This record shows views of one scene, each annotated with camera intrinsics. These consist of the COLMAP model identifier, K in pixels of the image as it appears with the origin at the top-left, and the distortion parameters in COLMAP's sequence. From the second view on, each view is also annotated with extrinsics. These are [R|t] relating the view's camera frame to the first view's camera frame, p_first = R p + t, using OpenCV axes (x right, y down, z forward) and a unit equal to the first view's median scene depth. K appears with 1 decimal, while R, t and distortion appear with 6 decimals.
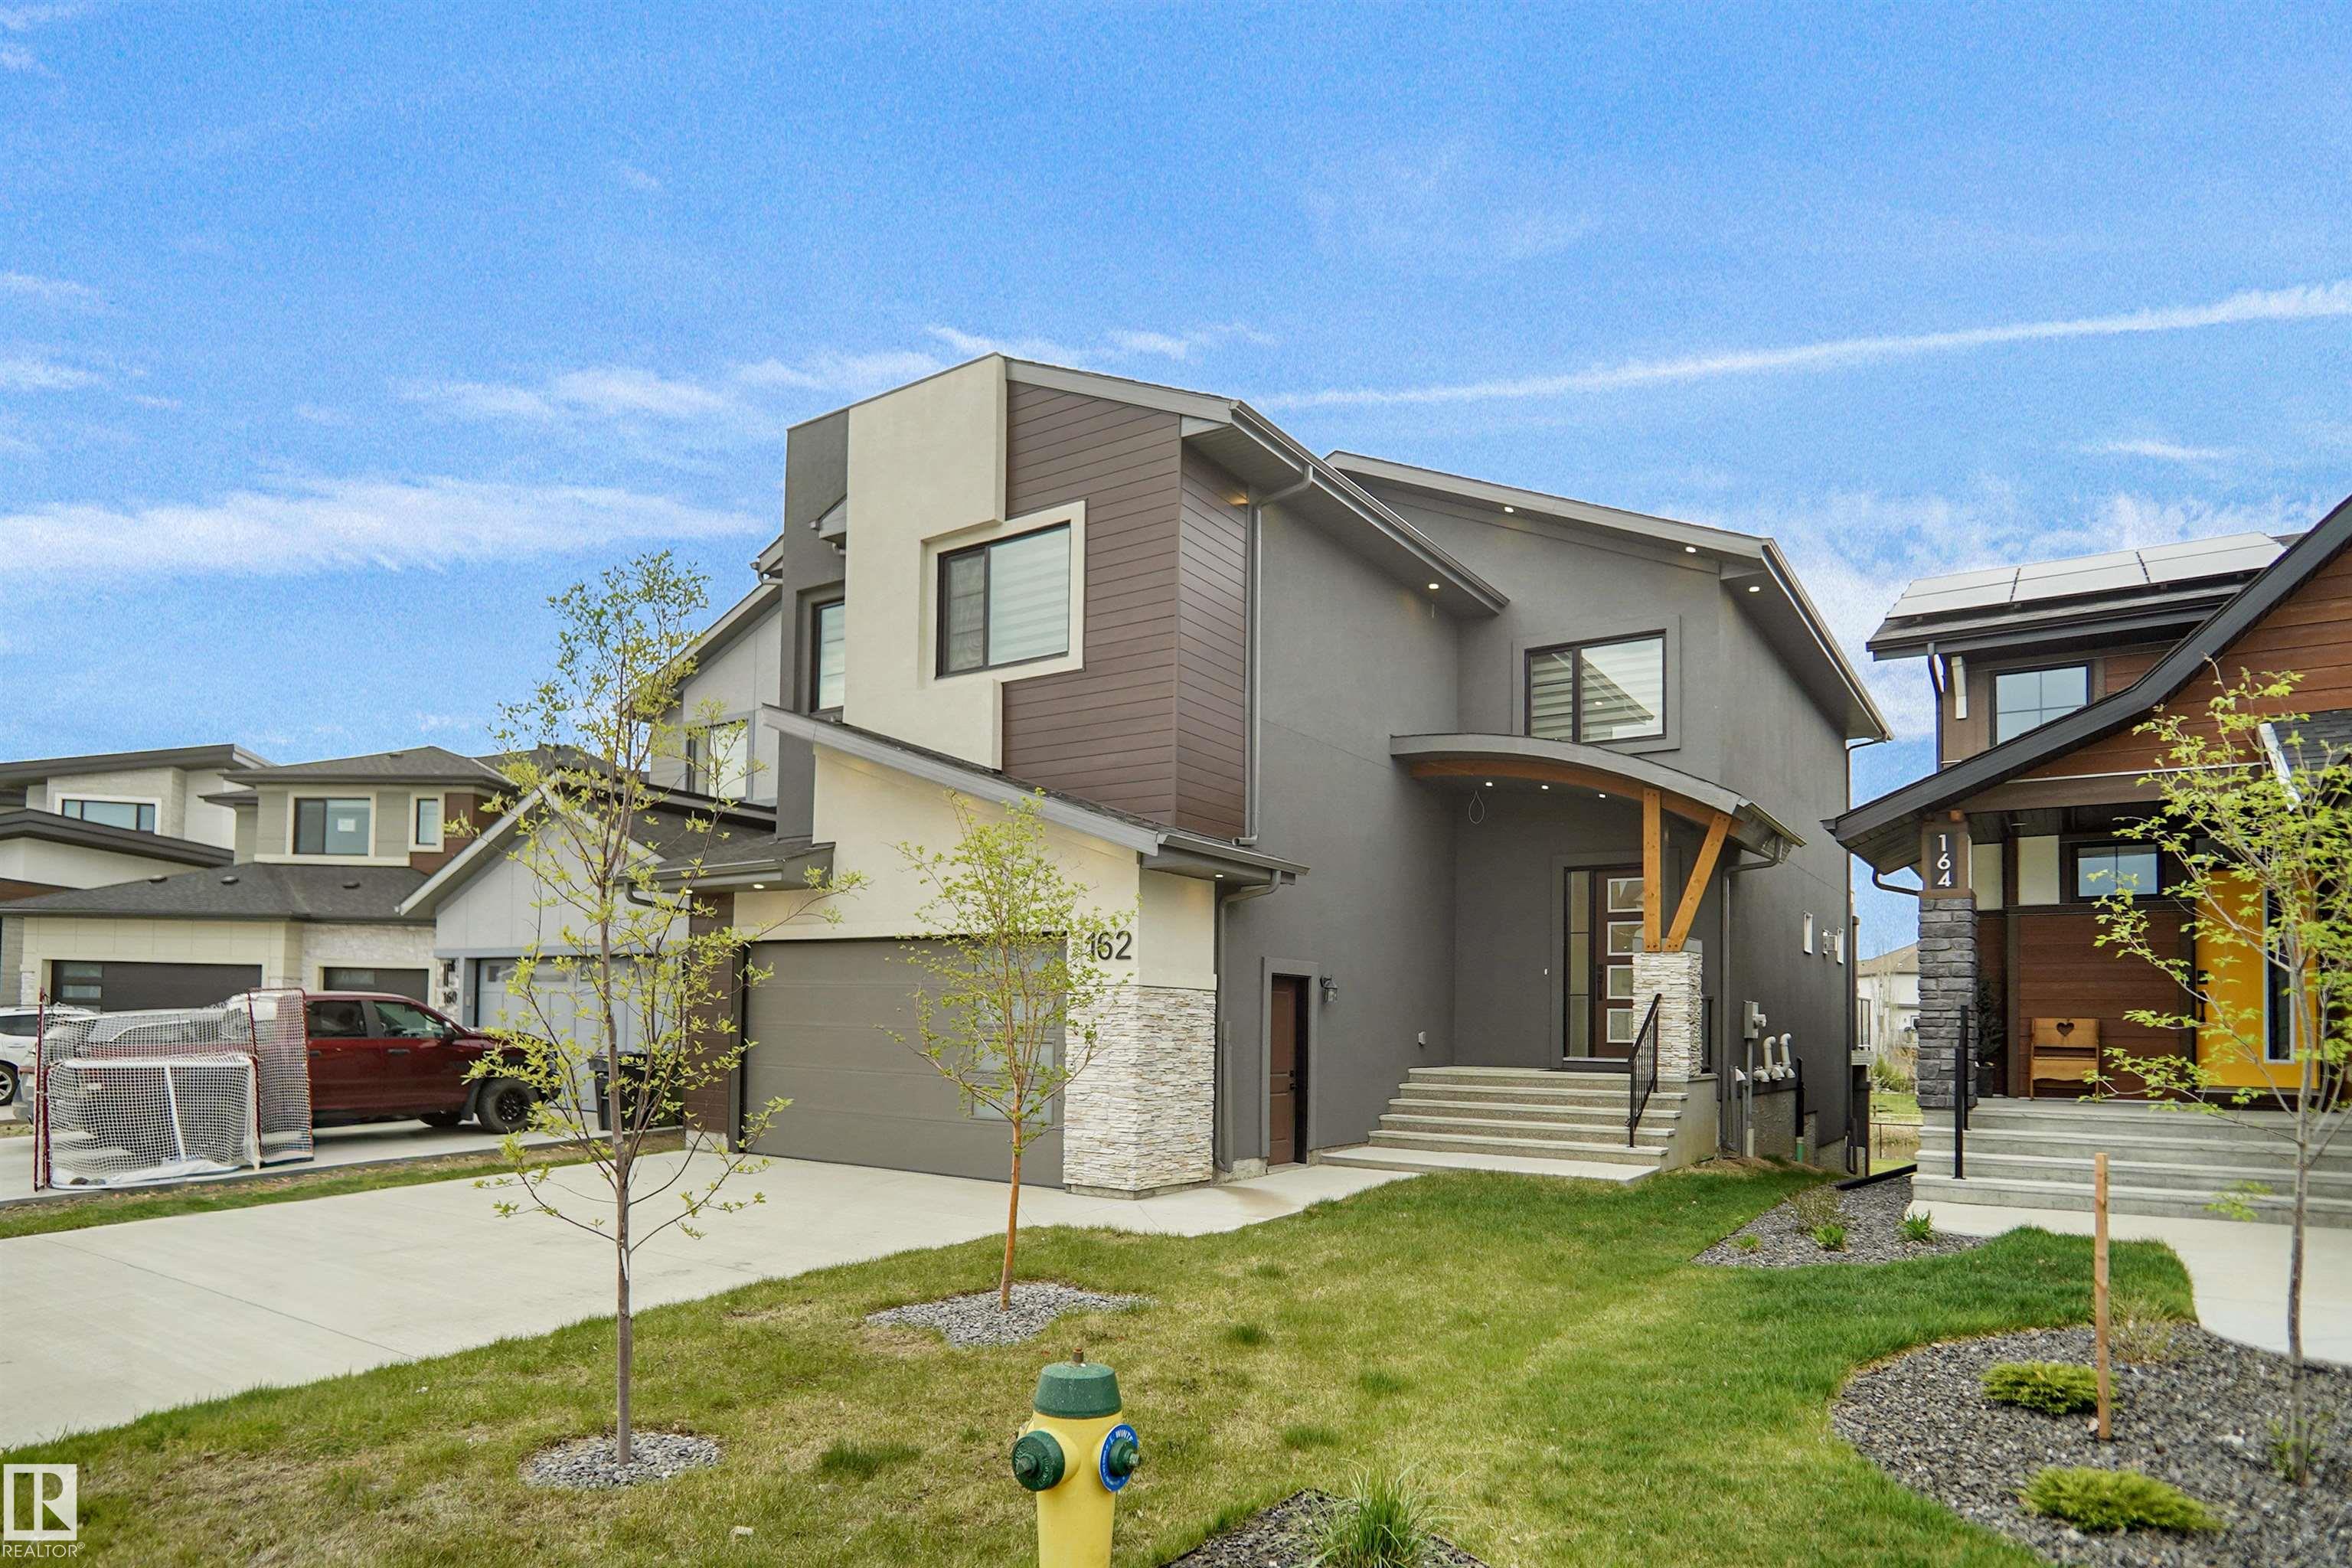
lens RADIAL K [[1280.5, 0, 1175.2], [0, 1280.5, 980.5], [0, 0, 1]] dist [-0.020238, 0.000660]
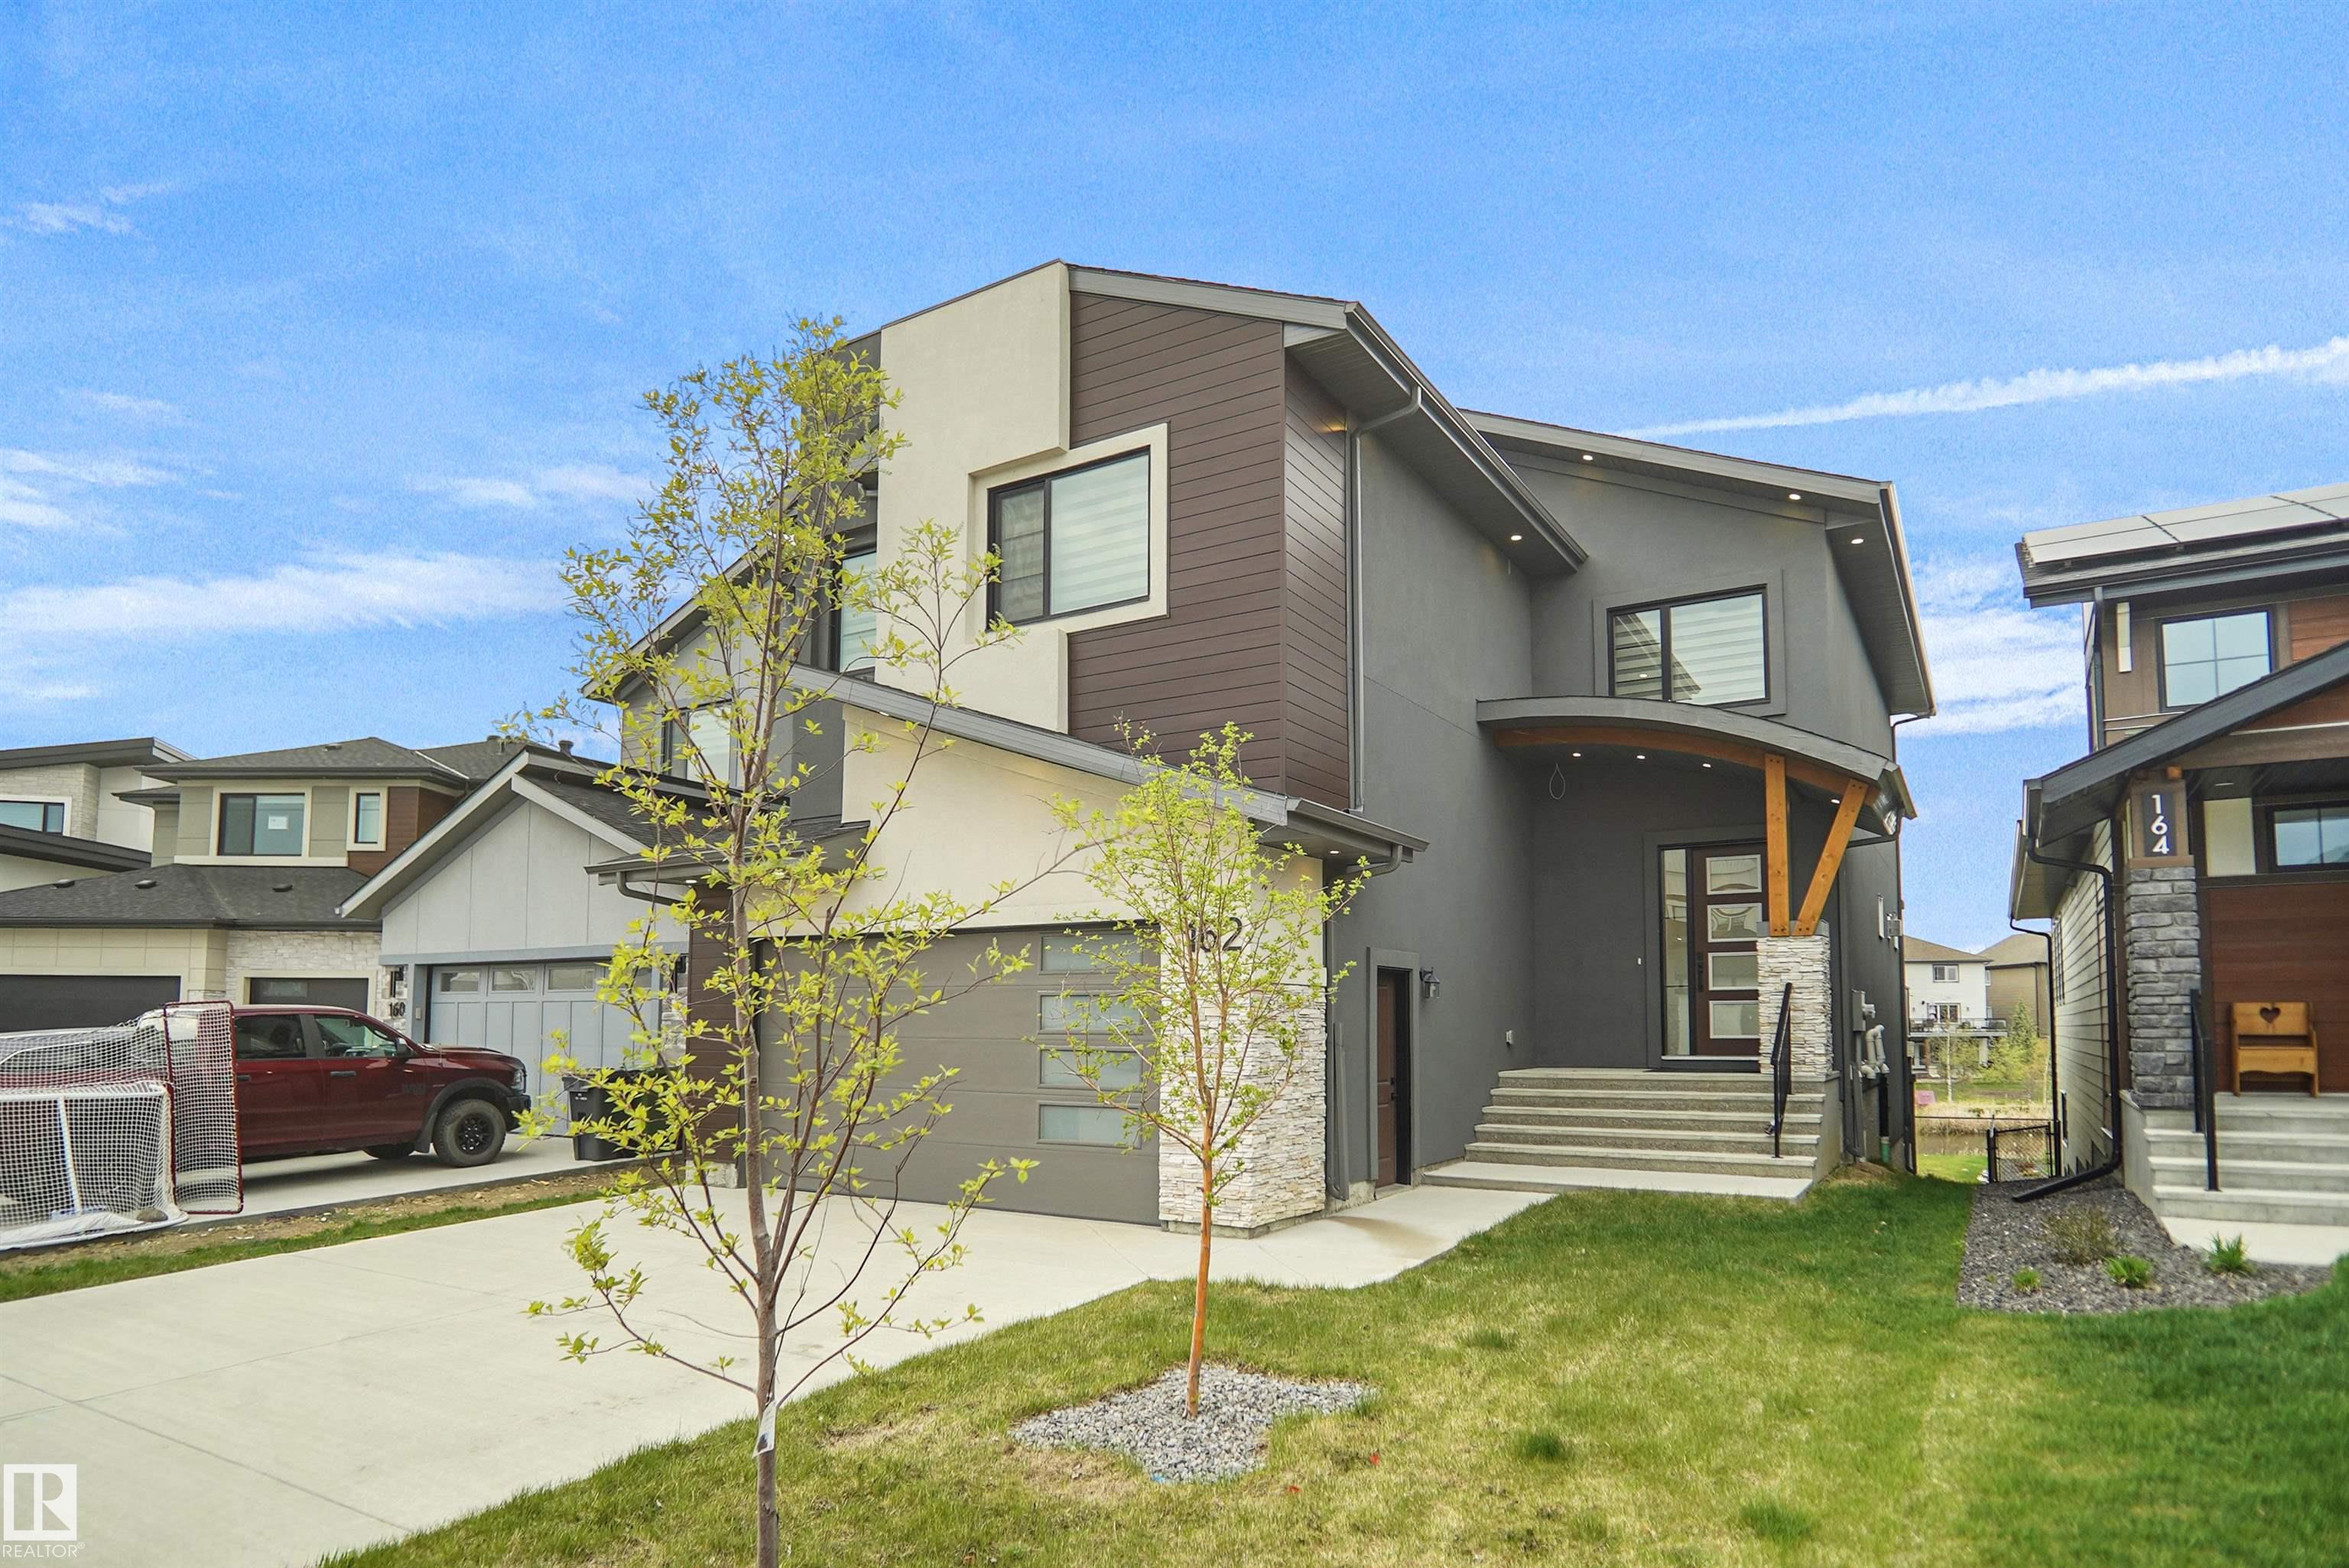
lens RADIAL K [[1305.7, 0, 1186.4], [0, 1305.7, 920.0], [0, 0, 1]] dist [-0.021271, 0.000816]
pose [[0.999167, -0.013880, 0.038376, -0.090594], [0.015637, 0.998825, -0.045868, 0.001761], [-0.037695, 0.046430, 0.998210, 0.125159]]
